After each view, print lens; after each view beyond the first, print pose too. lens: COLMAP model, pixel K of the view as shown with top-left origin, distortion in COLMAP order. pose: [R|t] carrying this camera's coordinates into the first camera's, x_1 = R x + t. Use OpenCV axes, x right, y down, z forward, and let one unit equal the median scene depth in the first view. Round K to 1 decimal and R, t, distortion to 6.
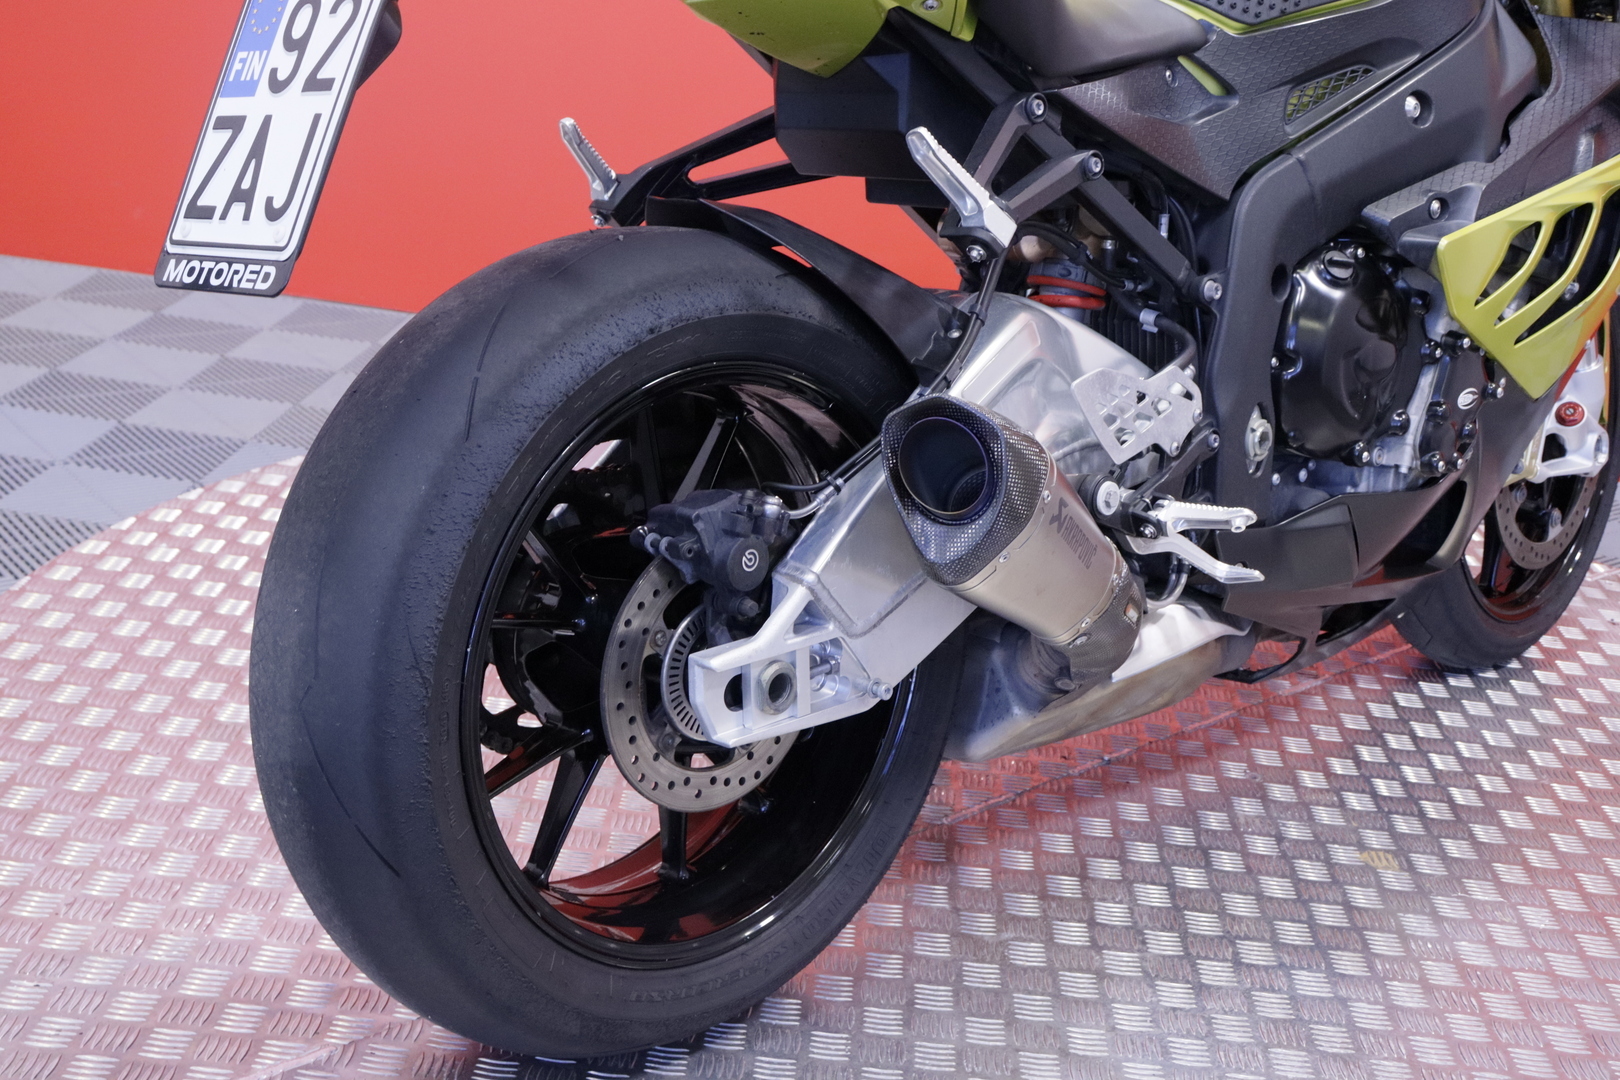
lens RADIAL K [[1994.4, 0, 787.9], [0, 1994.4, 541.0], [0, 0, 1]] dist [0.001683, 0.045931]
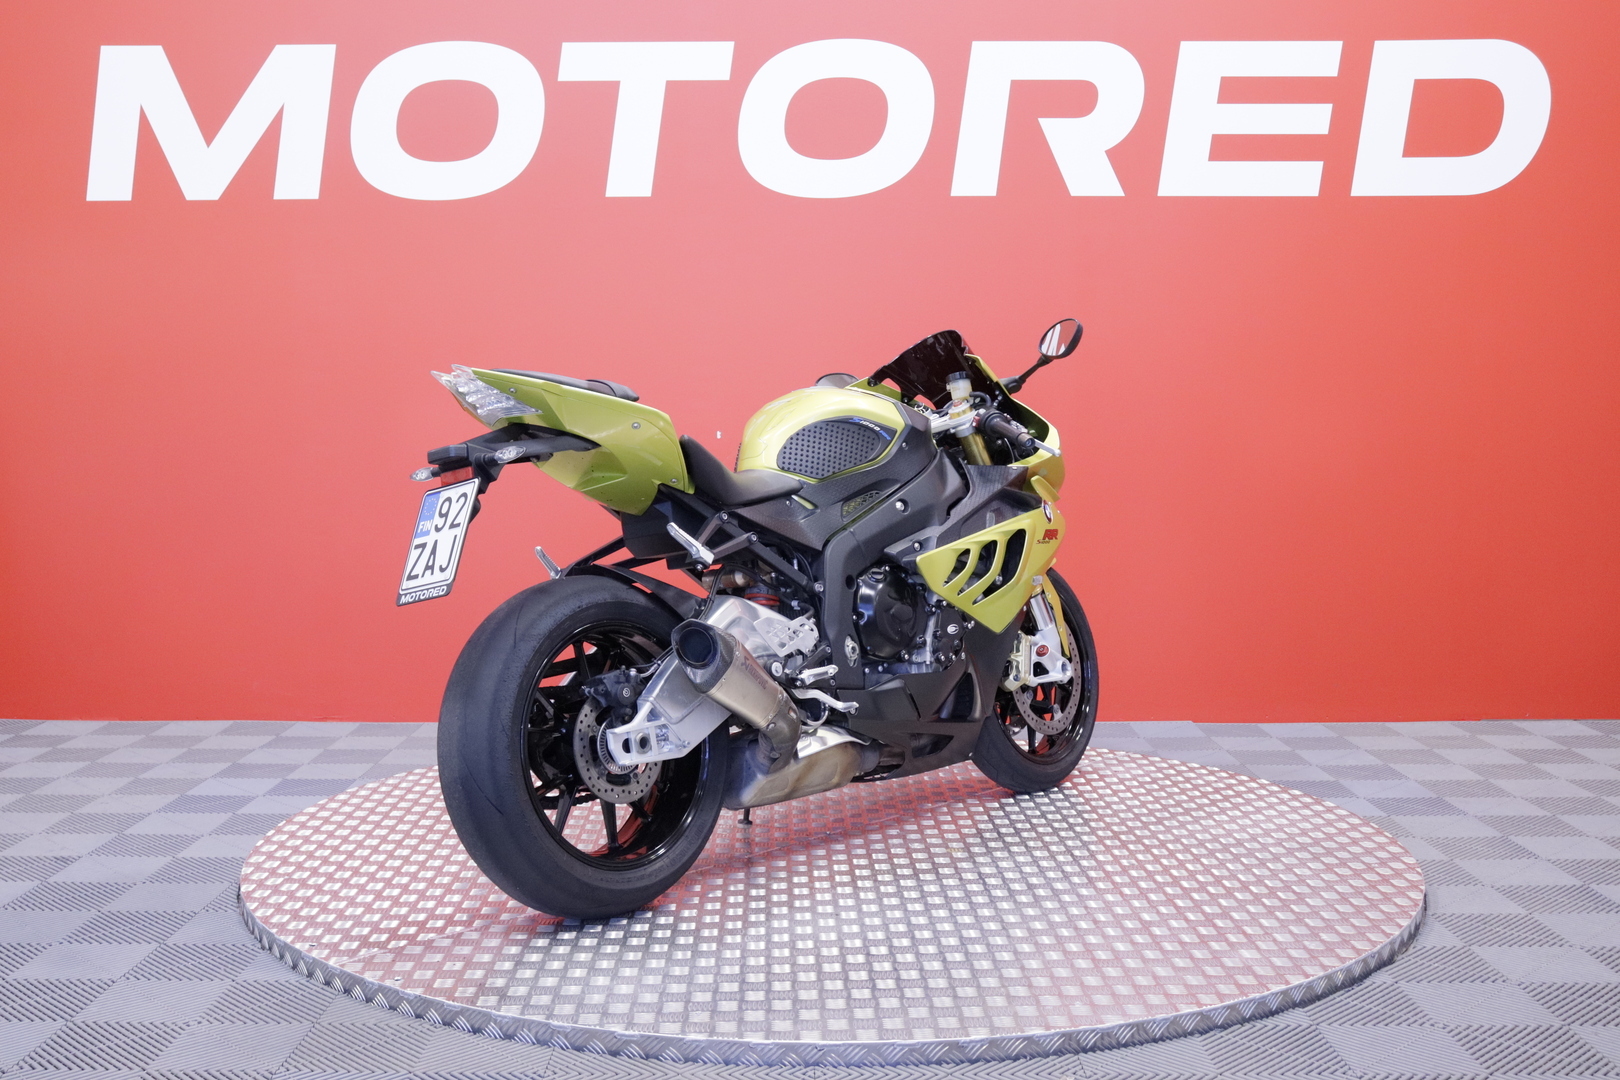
lens RADIAL K [[1781.0, 0, 810.0], [0, 1781.0, 540.0], [0, 0, 1]] dist [-0.004467, 0.000469]
pose [[0.990582, -0.120148, 0.065664, 0.080667], [0.133410, 0.954852, -0.265441, 0.422591], [-0.030807, 0.271702, 0.961888, -1.159560]]
